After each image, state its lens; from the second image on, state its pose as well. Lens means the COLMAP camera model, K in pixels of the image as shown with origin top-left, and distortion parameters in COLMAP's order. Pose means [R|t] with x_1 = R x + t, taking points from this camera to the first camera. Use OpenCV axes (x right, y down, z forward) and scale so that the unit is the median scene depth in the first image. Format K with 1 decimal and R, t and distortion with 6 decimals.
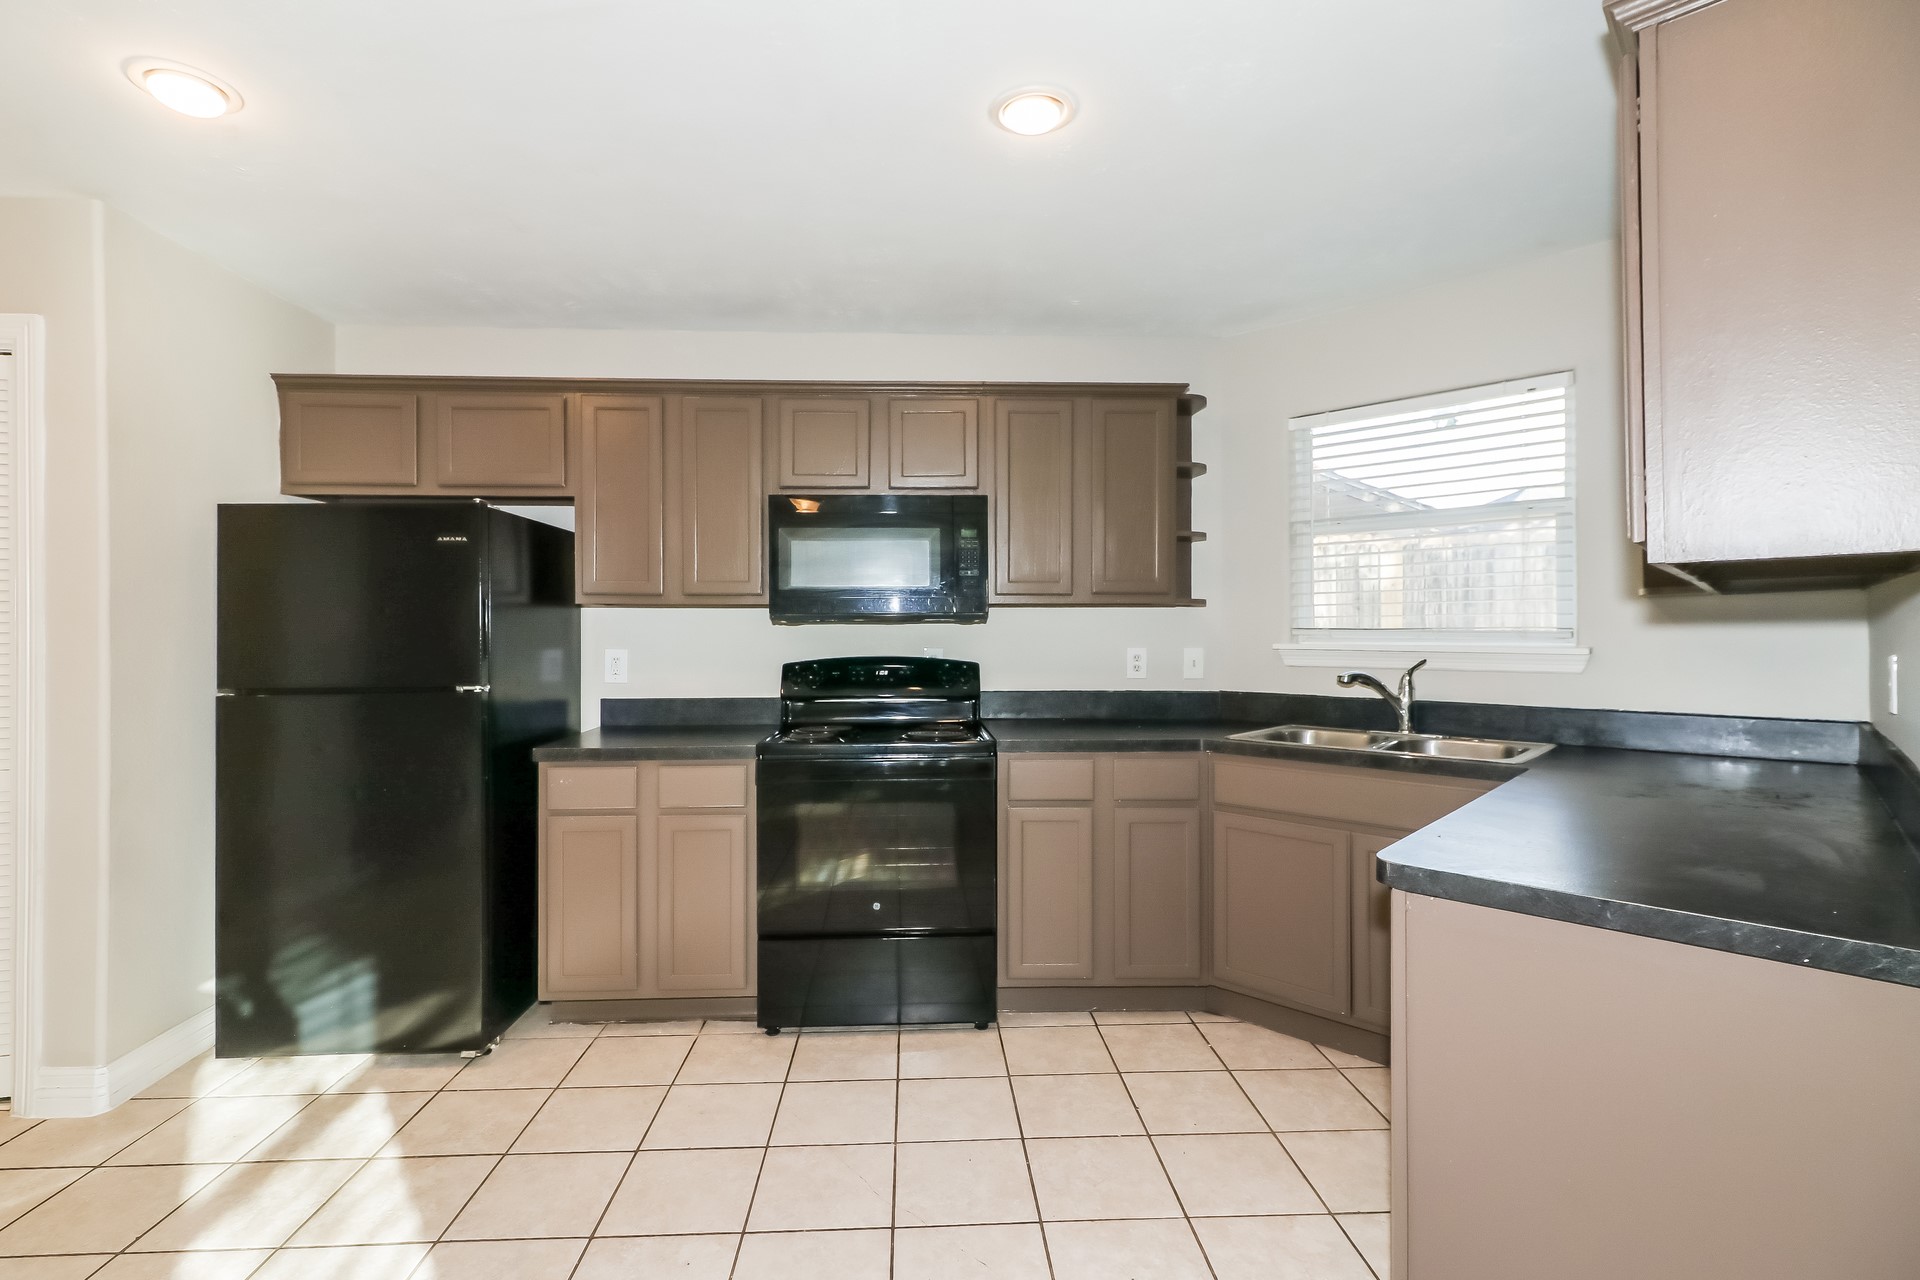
lens RADIAL K [[912.8, 0, 958.5], [0, 912.8, 625.1], [0, 0, 1]] dist [0.006530, 0.000414]
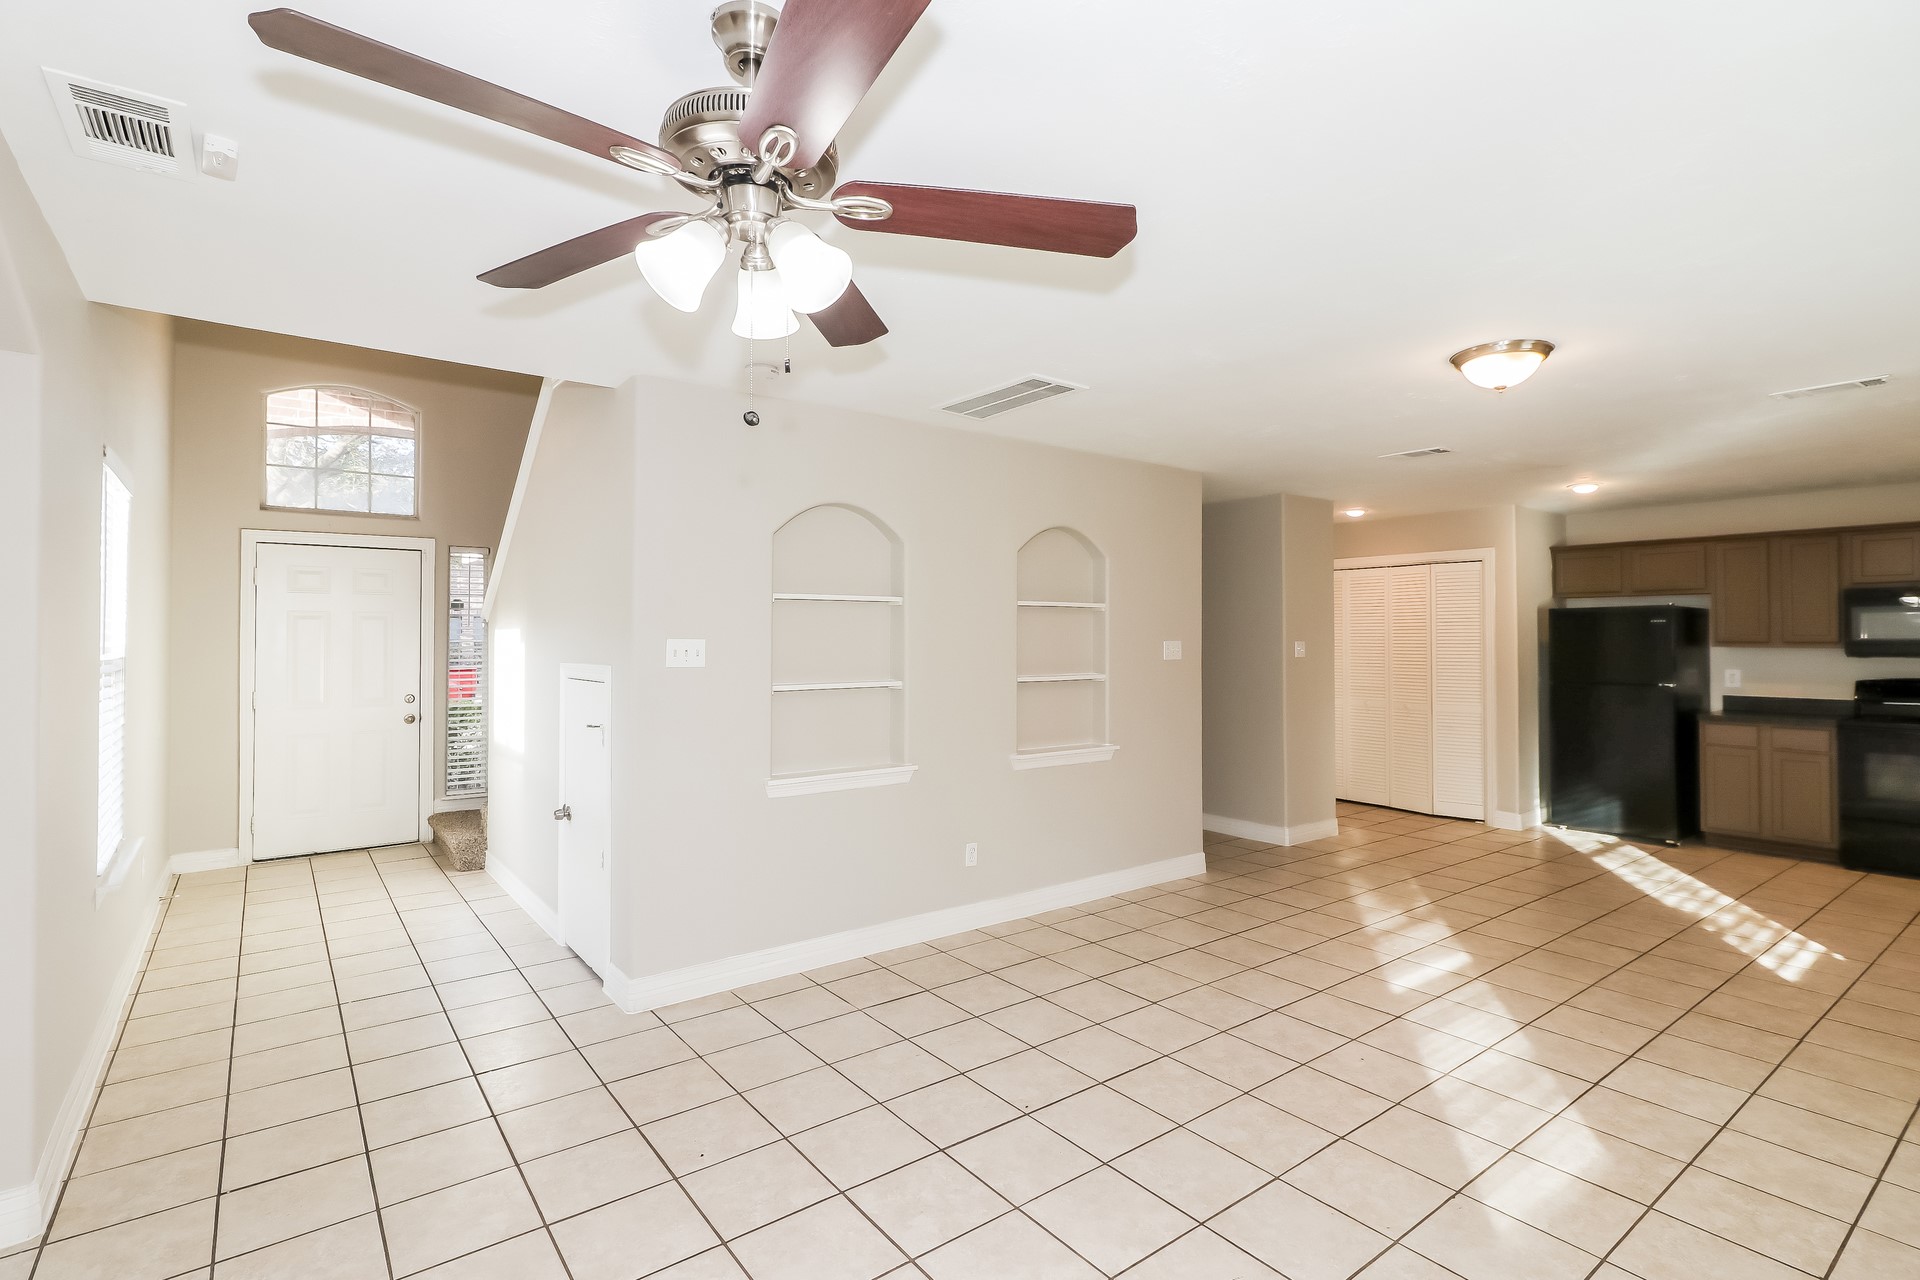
lens RADIAL K [[912.8, 0, 955.6], [0, 912.8, 619.8], [0, 0, 1]] dist [0.006530, 0.000414]
pose [[0.564028, -0.015161, -0.825616, 0.311892], [-0.002066, 0.999802, -0.019771, -0.038541], [0.825753, 0.012857, 0.563885, -1.520887]]
